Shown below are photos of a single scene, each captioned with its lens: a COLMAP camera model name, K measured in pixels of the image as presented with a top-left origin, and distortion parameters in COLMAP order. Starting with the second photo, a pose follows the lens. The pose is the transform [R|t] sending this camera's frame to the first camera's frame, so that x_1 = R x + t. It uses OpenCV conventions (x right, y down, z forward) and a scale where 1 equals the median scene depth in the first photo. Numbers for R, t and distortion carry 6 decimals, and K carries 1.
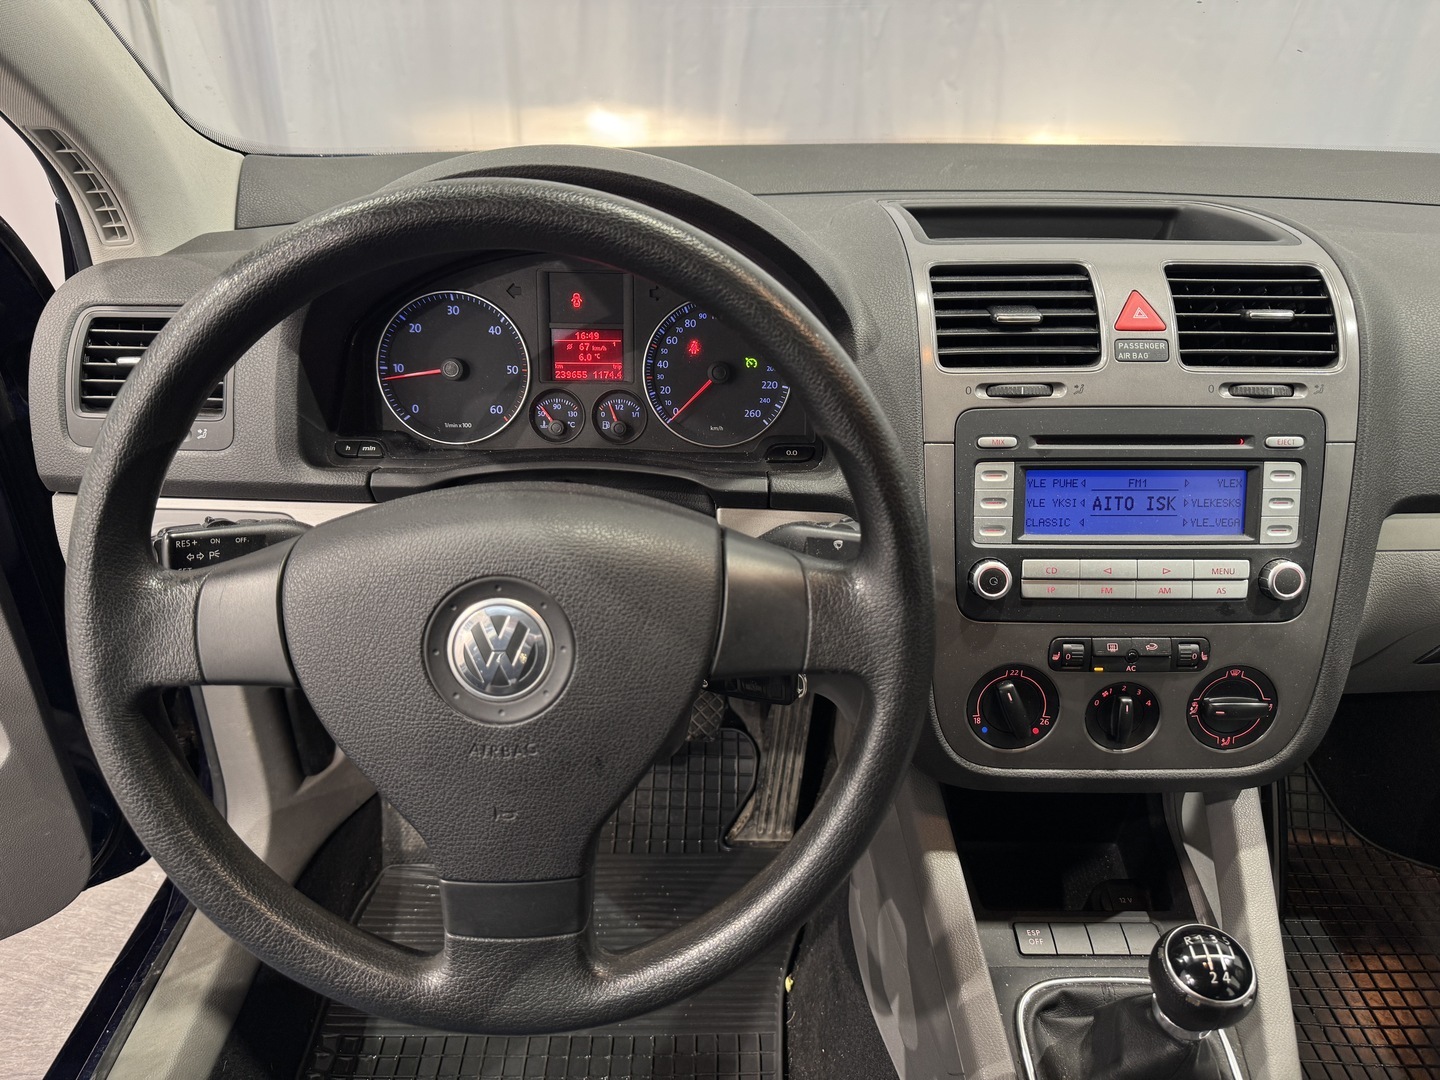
lens RADIAL K [[1011.9, 0, 720.5], [0, 1011.9, 538.4], [0, 0, 1]] dist [0.014040, 0.002040]
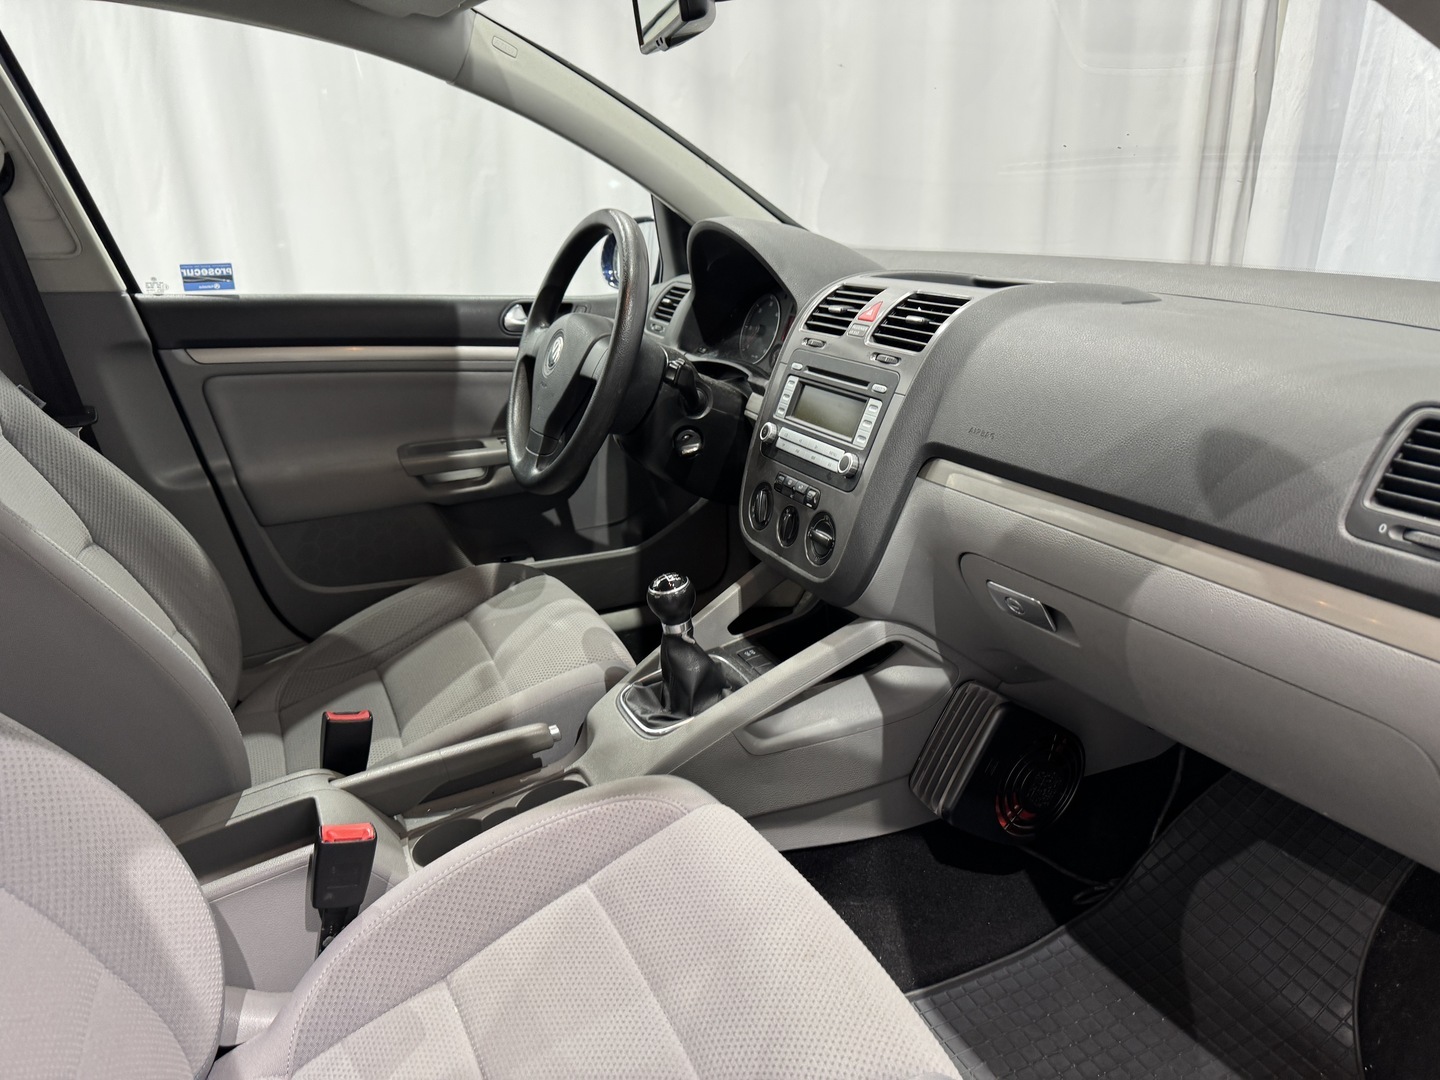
lens RADIAL K [[1011.9, 0, 720.3], [0, 1011.9, 540.2], [0, 0, 1]] dist [0.014040, 0.002040]
pose [[0.405671, 0.271853, -0.872655, 1.970803], [-0.412989, 0.906245, 0.090332, 0.089891], [0.815397, 0.323752, 0.479909, 0.059209]]
